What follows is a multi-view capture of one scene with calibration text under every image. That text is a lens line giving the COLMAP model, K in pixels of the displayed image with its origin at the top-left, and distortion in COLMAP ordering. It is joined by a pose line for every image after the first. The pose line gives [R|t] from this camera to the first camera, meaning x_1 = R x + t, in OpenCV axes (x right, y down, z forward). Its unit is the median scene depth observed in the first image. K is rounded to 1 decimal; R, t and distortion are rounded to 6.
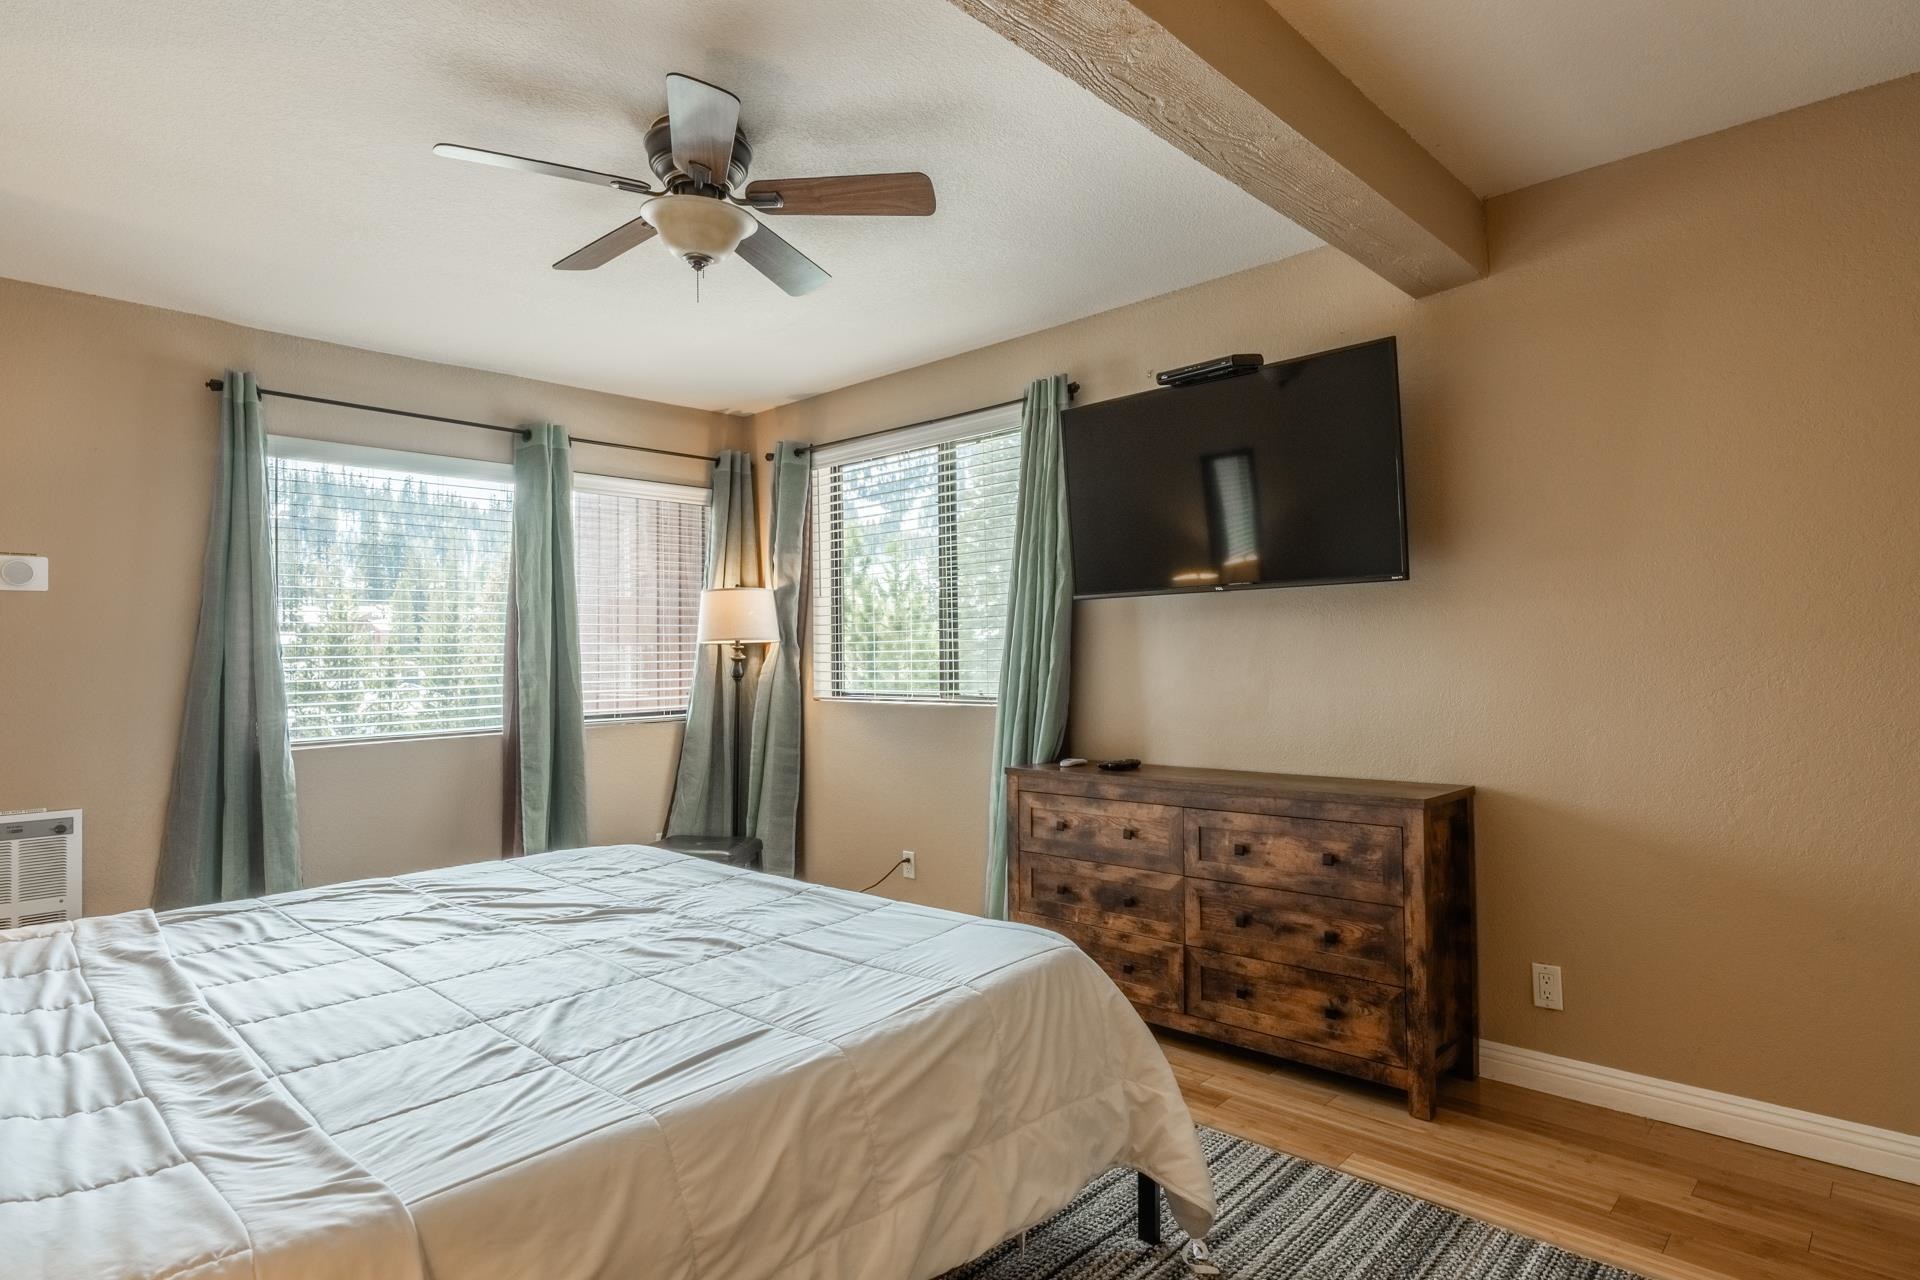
lens RADIAL K [[1015.7, 0, 965.8], [0, 1015.7, 633.5], [0, 0, 1]] dist [-0.004540, -0.000901]
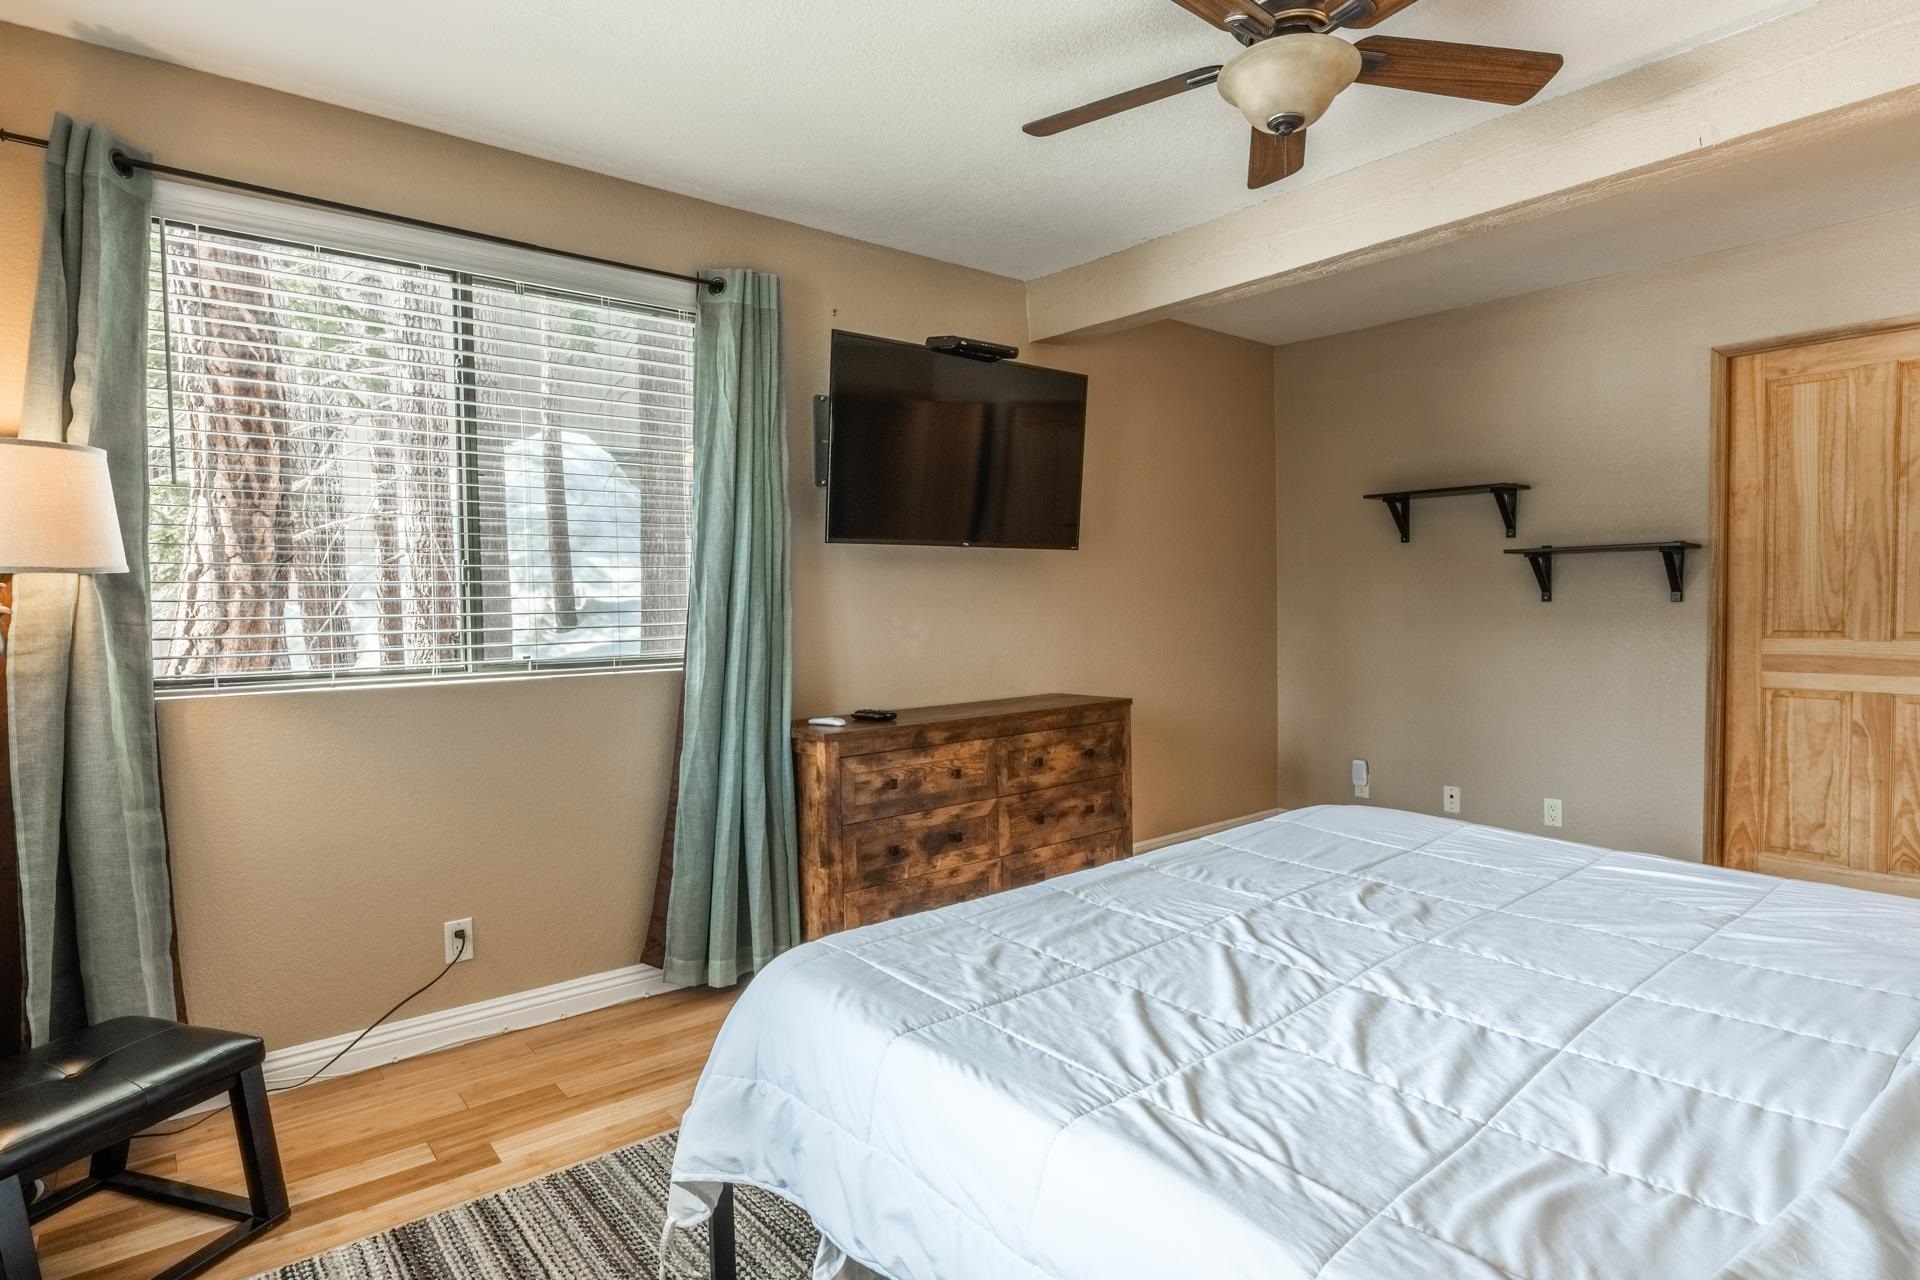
lens RADIAL K [[1015.7, 0, 887.7], [0, 1015.7, 629.9], [0, 0, 1]] dist [-0.004540, -0.000901]
pose [[0.163754, -0.017877, 0.986339, -0.912715], [-0.010946, 0.999741, 0.019937, 0.030480], [-0.986441, -0.014061, 0.163516, 0.933173]]
